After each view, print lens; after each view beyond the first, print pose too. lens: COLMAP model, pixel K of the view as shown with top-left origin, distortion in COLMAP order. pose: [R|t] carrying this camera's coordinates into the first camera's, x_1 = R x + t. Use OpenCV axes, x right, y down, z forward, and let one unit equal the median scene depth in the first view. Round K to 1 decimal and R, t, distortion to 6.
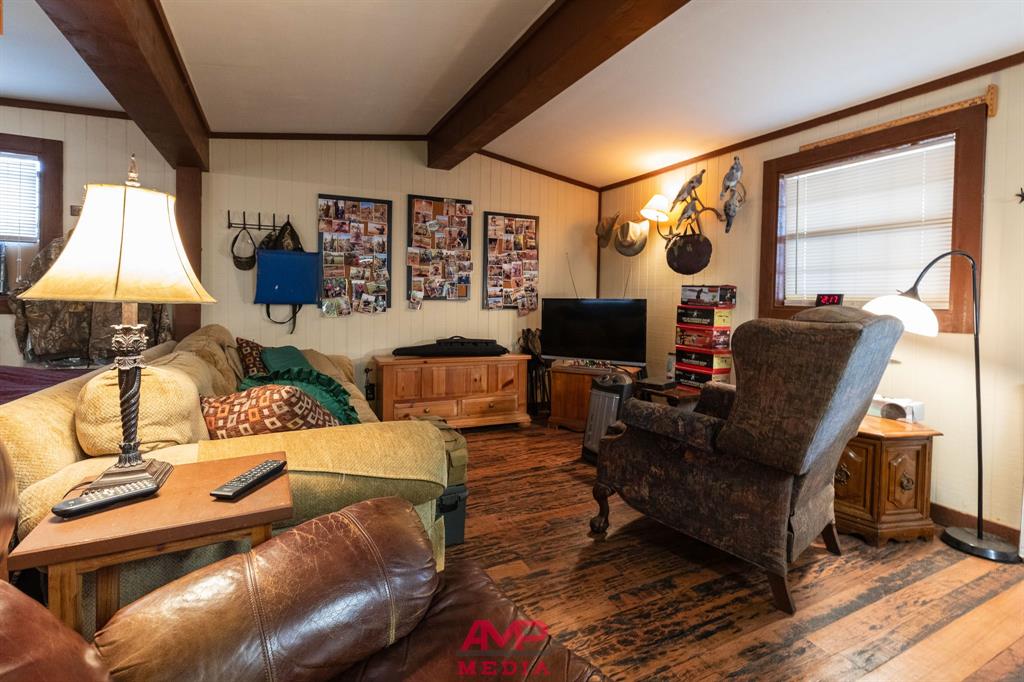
lens RADIAL K [[470.7, 0, 517.3], [0, 470.7, 309.4], [0, 0, 1]] dist [-0.000470, -0.000842]
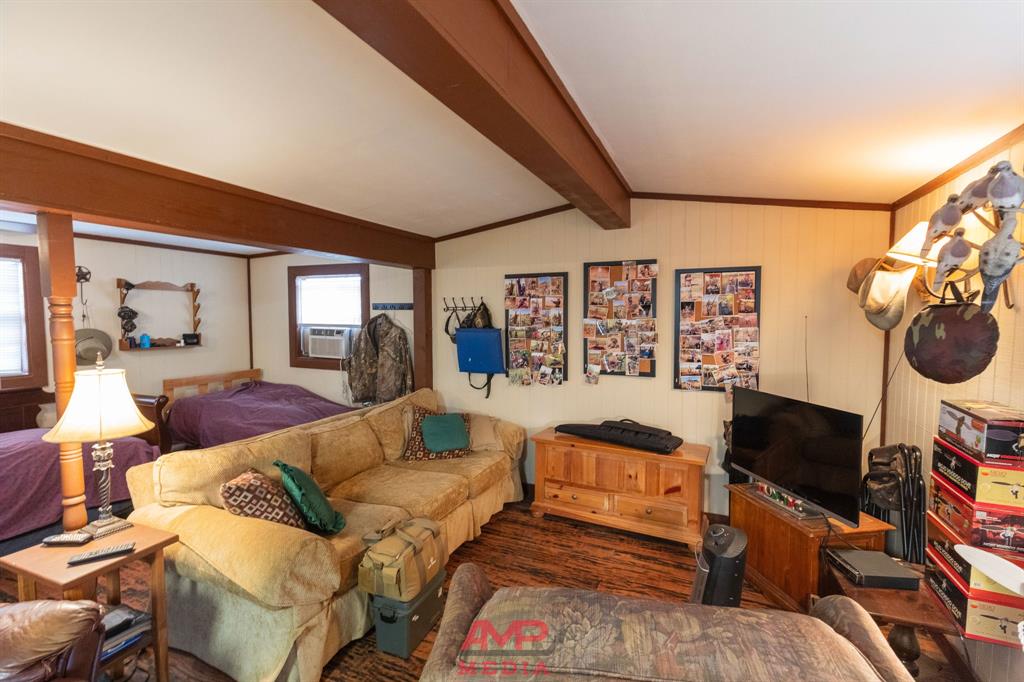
lens RADIAL K [[470.7, 0, 509.3], [0, 470.7, 341.9], [0, 0, 1]] dist [-0.000470, -0.000842]
pose [[0.634379, 0.033731, -0.772286, 0.407441], [-0.011756, 0.999353, 0.033992, -0.115821], [0.772933, -0.012484, 0.634365, 0.280947]]
